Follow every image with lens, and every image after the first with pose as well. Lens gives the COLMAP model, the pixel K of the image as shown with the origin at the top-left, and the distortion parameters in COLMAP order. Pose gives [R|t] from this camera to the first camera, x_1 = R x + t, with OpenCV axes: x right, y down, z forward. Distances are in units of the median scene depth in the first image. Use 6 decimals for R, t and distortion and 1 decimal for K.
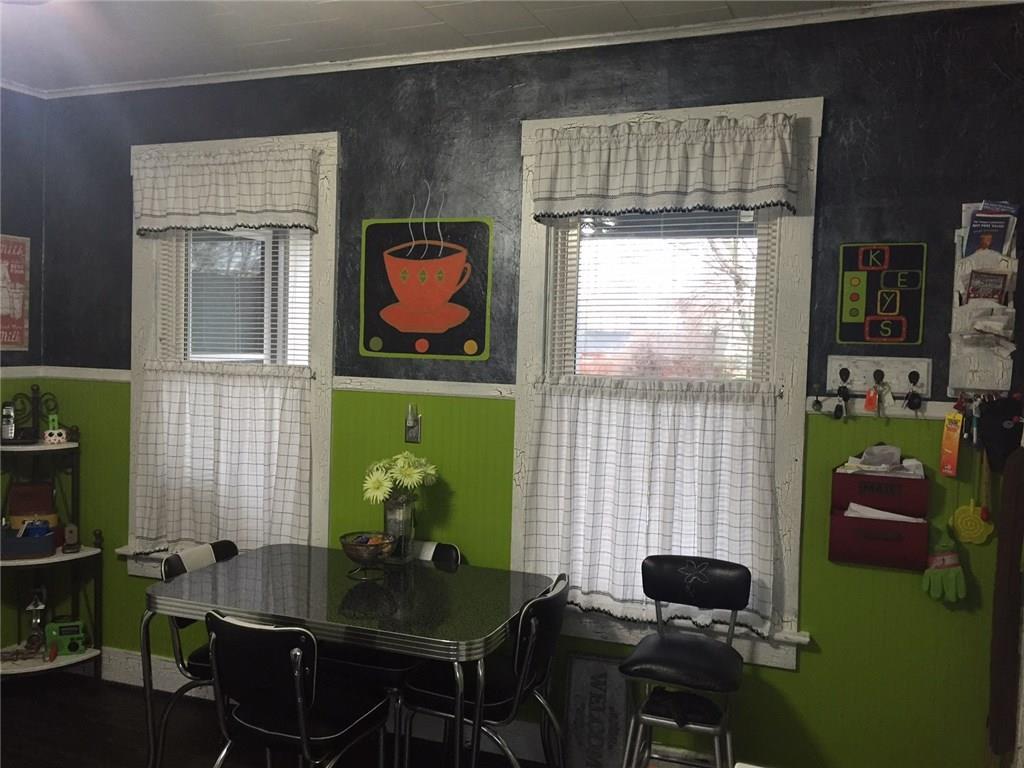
lens RADIAL K [[875.9, 0, 511.8], [0, 875.9, 386.8], [0, 0, 1]] dist [0.112979, -0.170108]
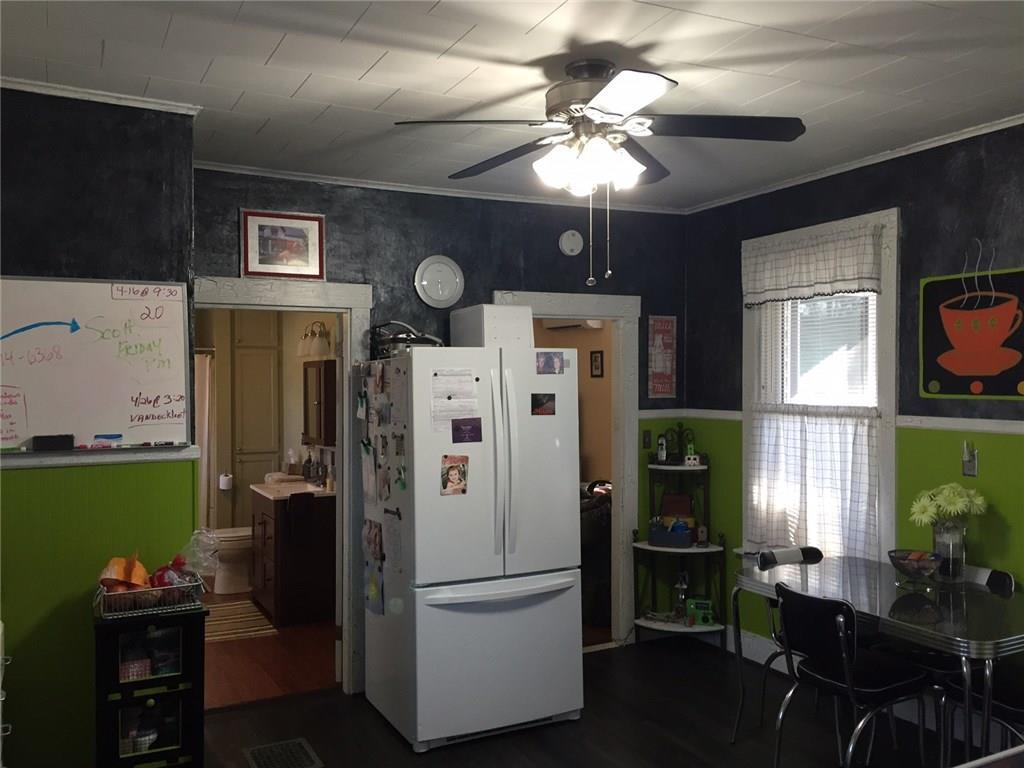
lens RADIAL K [[875.9, 0, 511.8], [0, 875.9, 386.8], [0, 0, 1]] dist [0.112979, -0.170108]
pose [[0.745245, -0.023836, -0.666365, 0.199602], [-0.007288, 0.999010, -0.043886, 0.005105], [0.666751, 0.037562, 0.744333, -0.206594]]
